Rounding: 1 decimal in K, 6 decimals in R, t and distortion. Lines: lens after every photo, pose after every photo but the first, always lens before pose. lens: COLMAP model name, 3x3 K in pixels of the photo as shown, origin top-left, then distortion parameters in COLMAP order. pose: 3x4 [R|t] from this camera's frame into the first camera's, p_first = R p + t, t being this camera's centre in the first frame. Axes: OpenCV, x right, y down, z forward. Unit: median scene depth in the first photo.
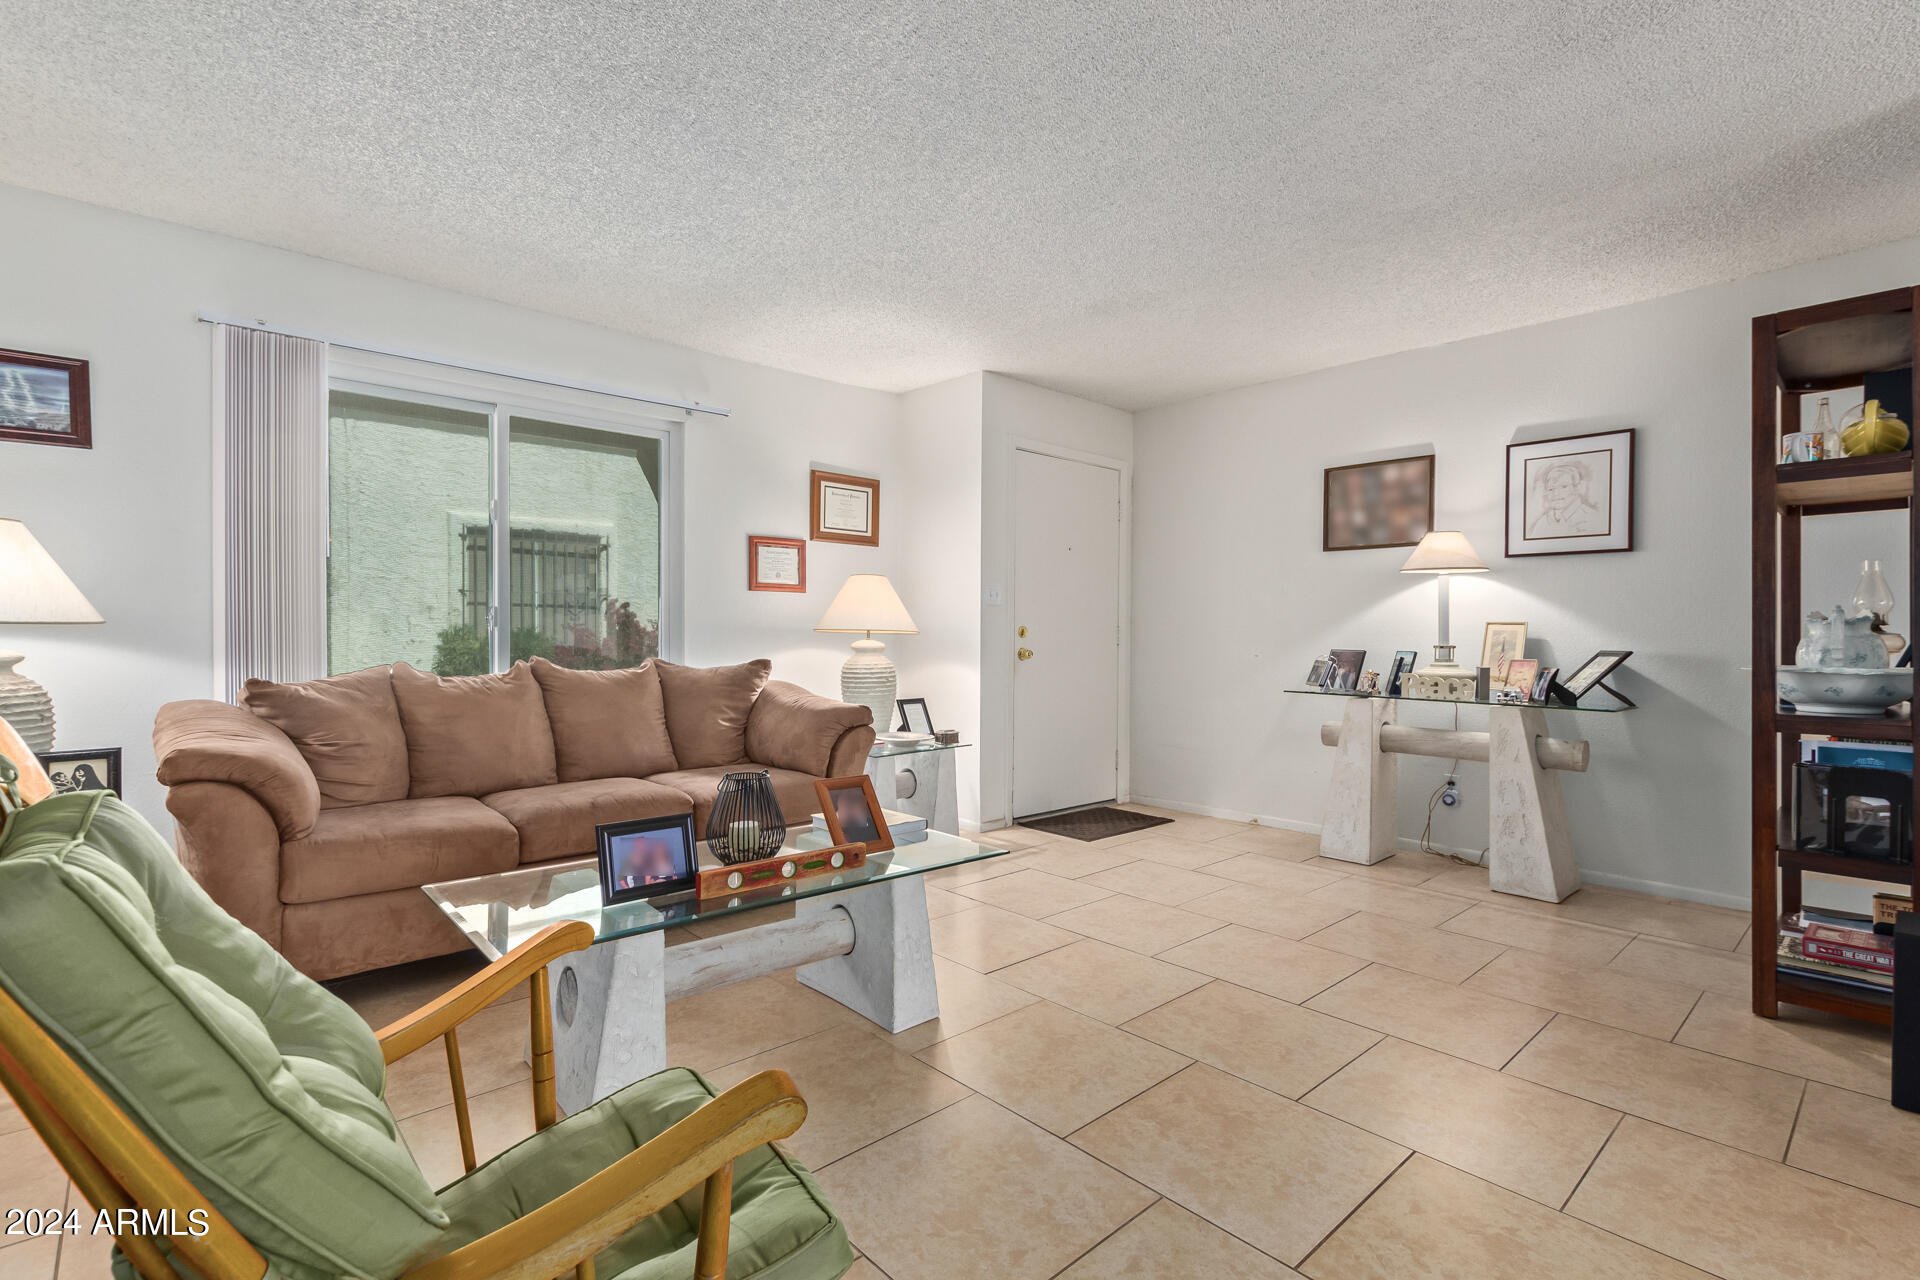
lens RADIAL K [[885.8, 0, 958.2], [0, 885.8, 639.1], [0, 0, 1]] dist [0.011084, -0.004469]
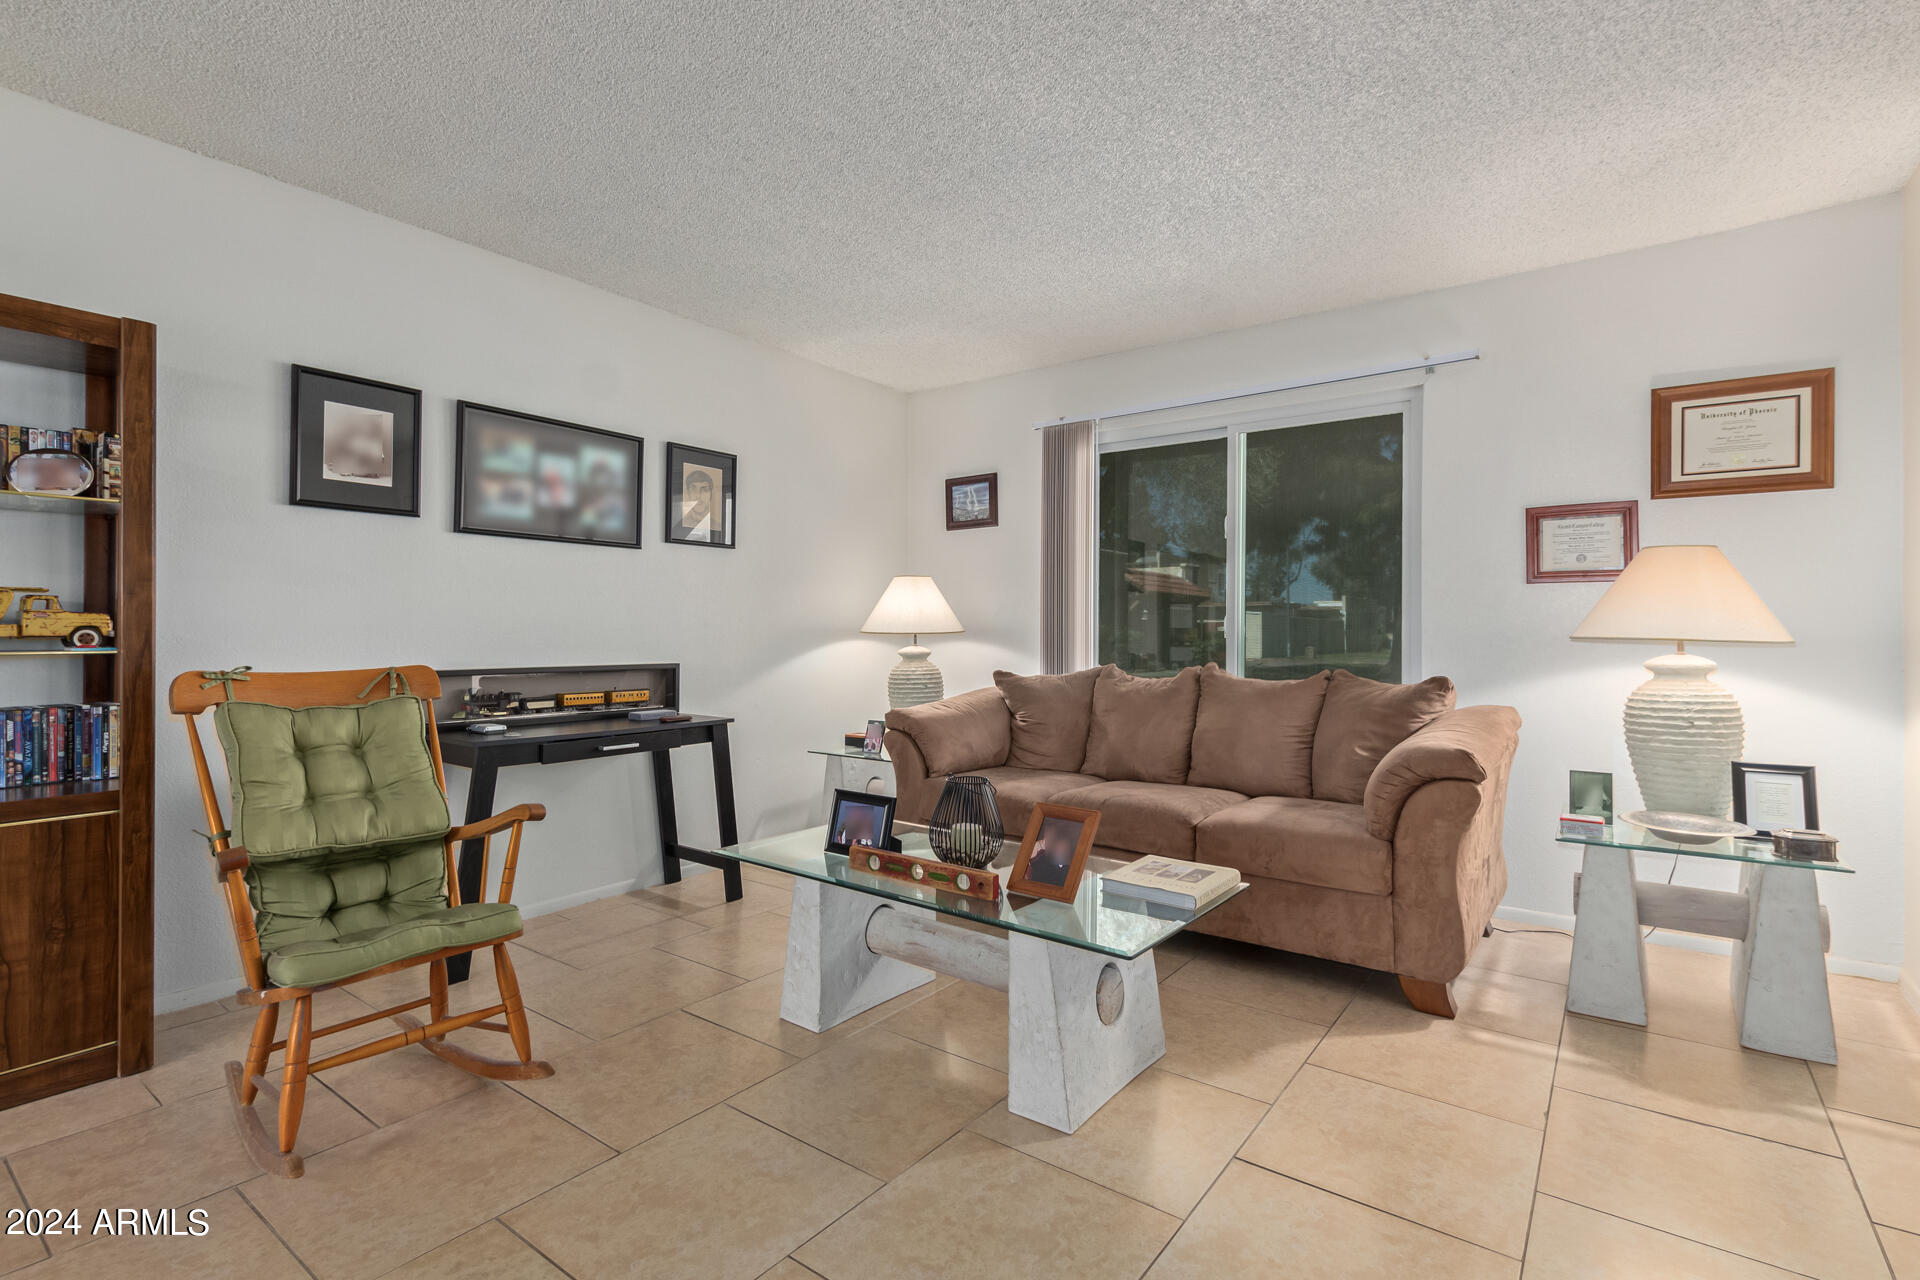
lens RADIAL K [[885.8, 0, 958.7], [0, 885.8, 631.0], [0, 0, 1]] dist [0.011084, -0.004469]
pose [[0.191845, -0.005836, -0.981408, 0.427191], [-0.010926, 0.999908, -0.008082, -0.005471], [0.981364, 0.012273, 0.191764, 0.440081]]
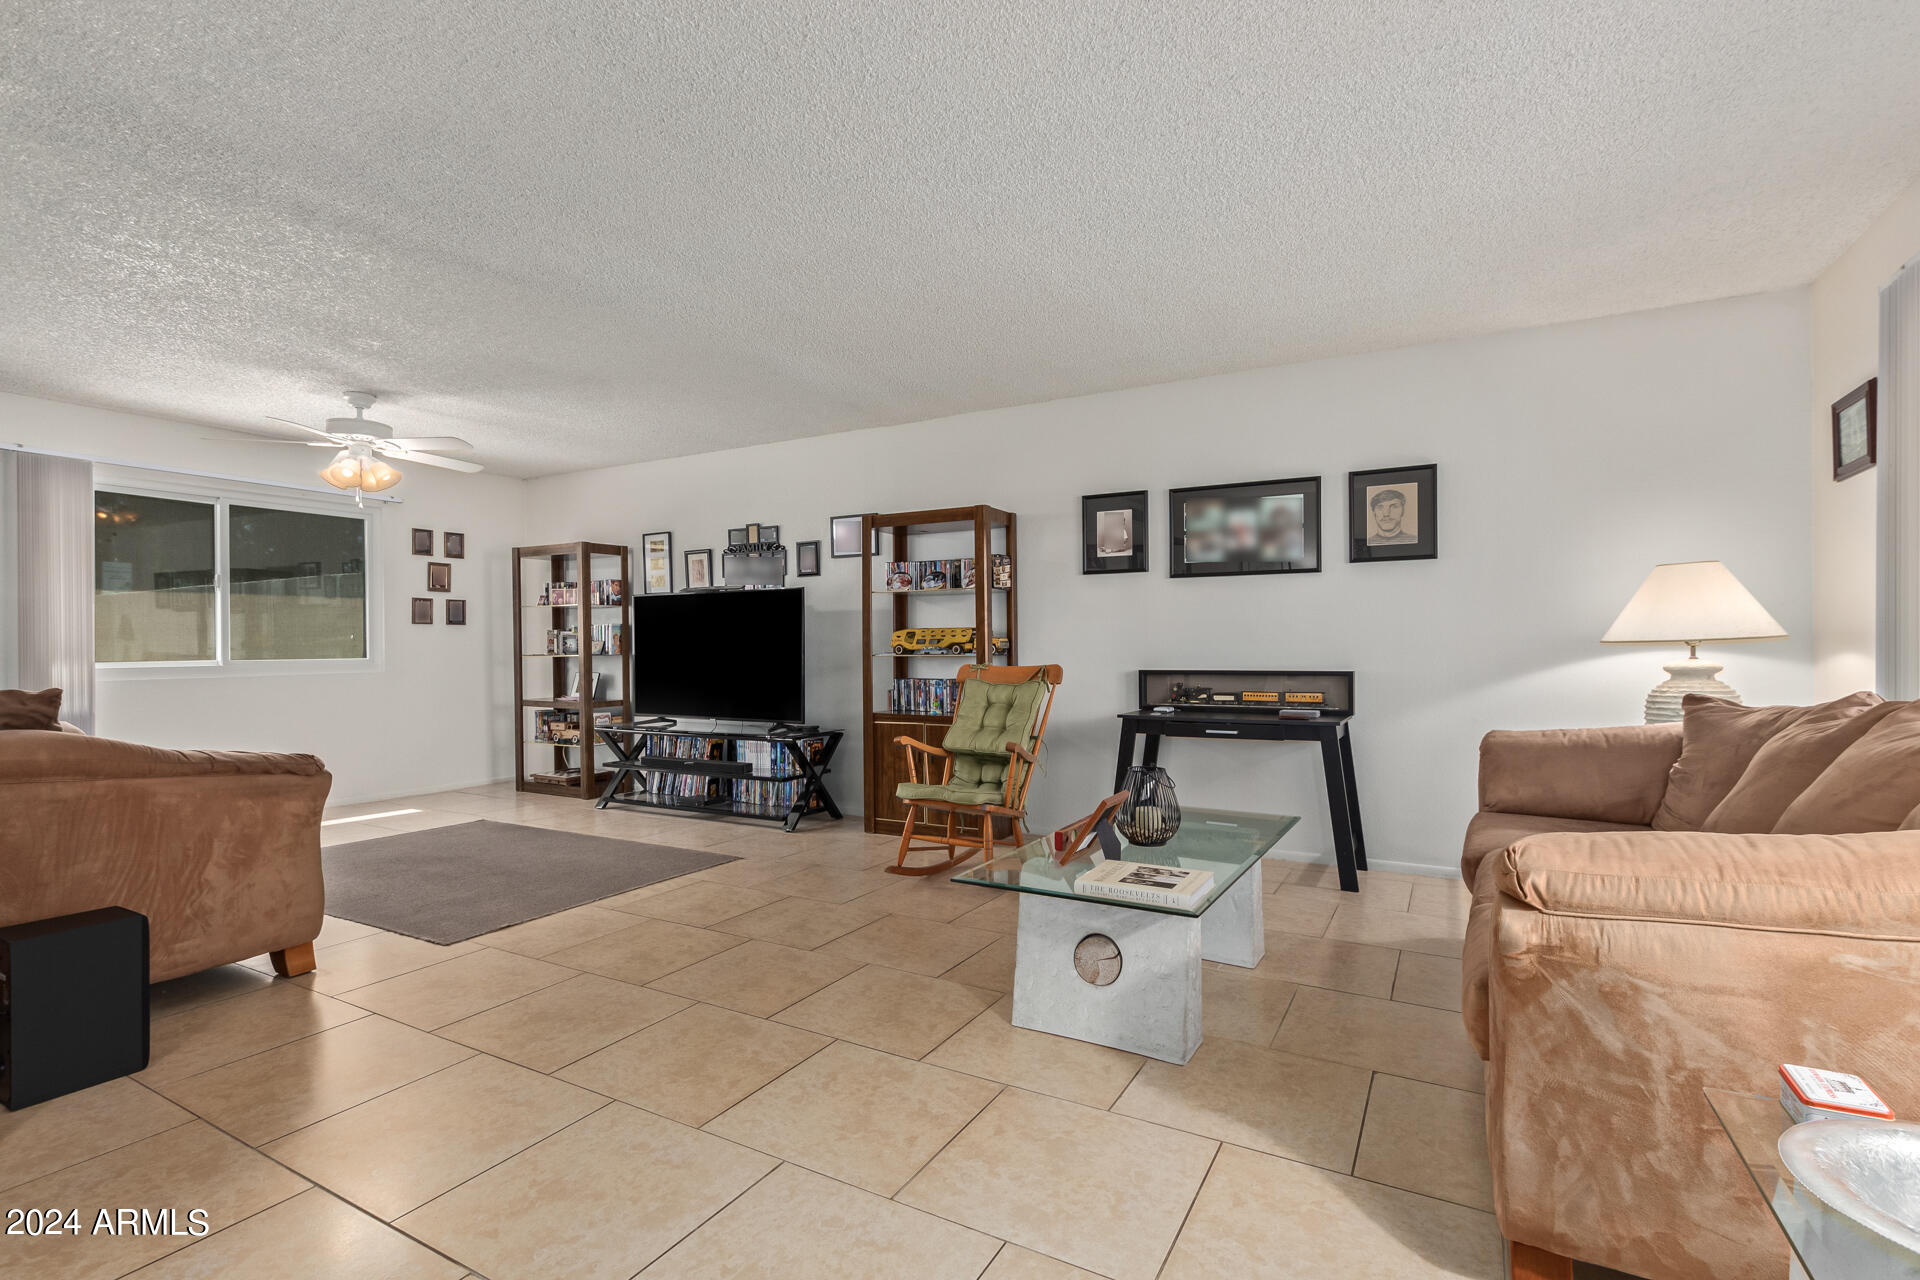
lens RADIAL K [[885.8, 0, 981.8], [0, 885.8, 648.8], [0, 0, 1]] dist [0.011084, -0.004469]
pose [[-0.939704, 0.002409, -0.341980, 0.213759], [-0.001099, 0.999949, 0.010062, -0.012069], [0.341987, 0.009831, -0.939653, 1.143827]]
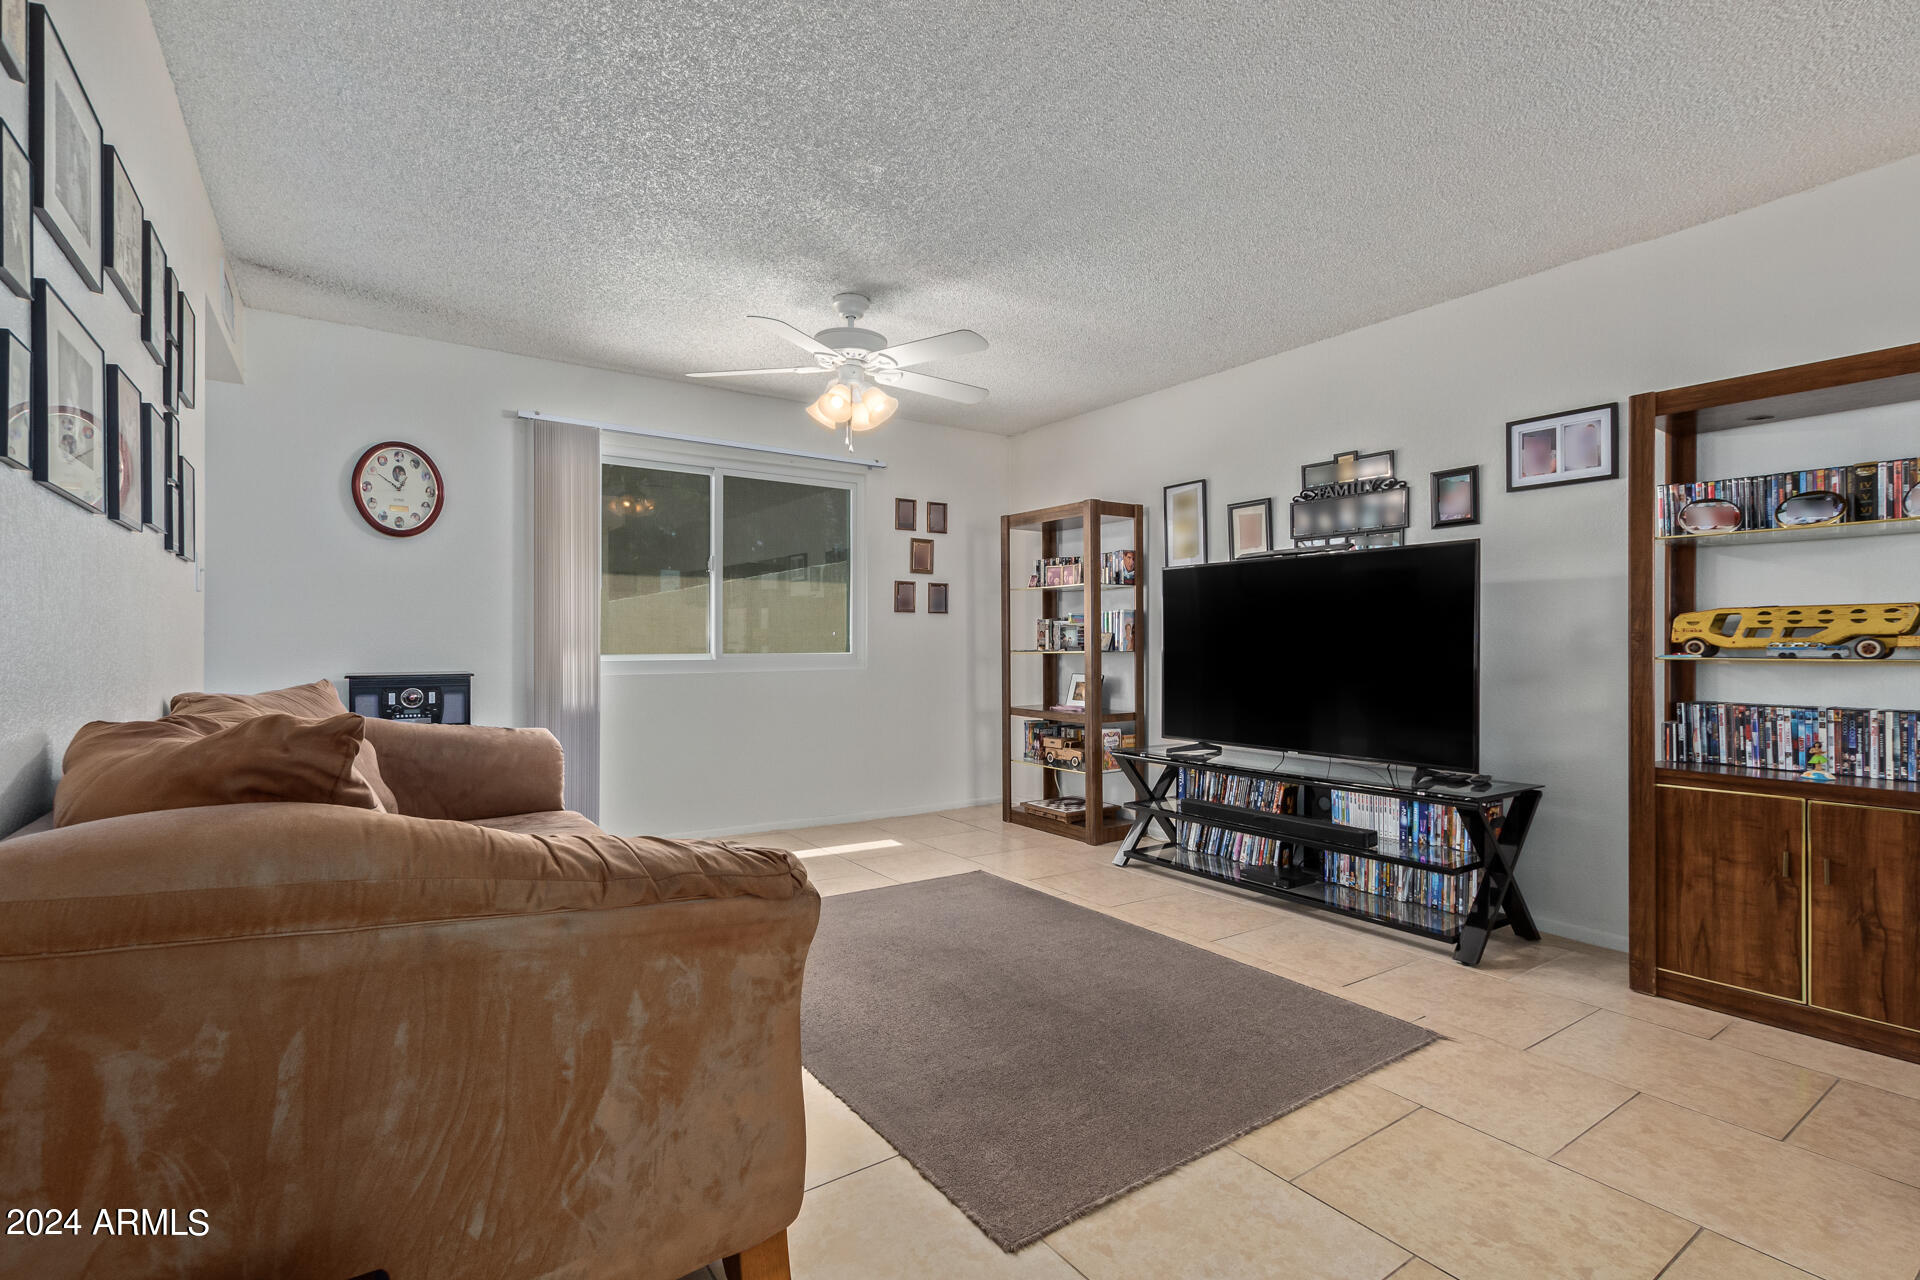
lens RADIAL K [[885.8, 0, 962.7], [0, 885.8, 645.5], [0, 0, 1]] dist [0.011084, -0.004469]
pose [[-0.993264, -0.005666, 0.115737, 0.360738], [-0.004556, 0.999941, 0.009853, -0.003607], [-0.115786, 0.009260, -0.993231, 0.647097]]
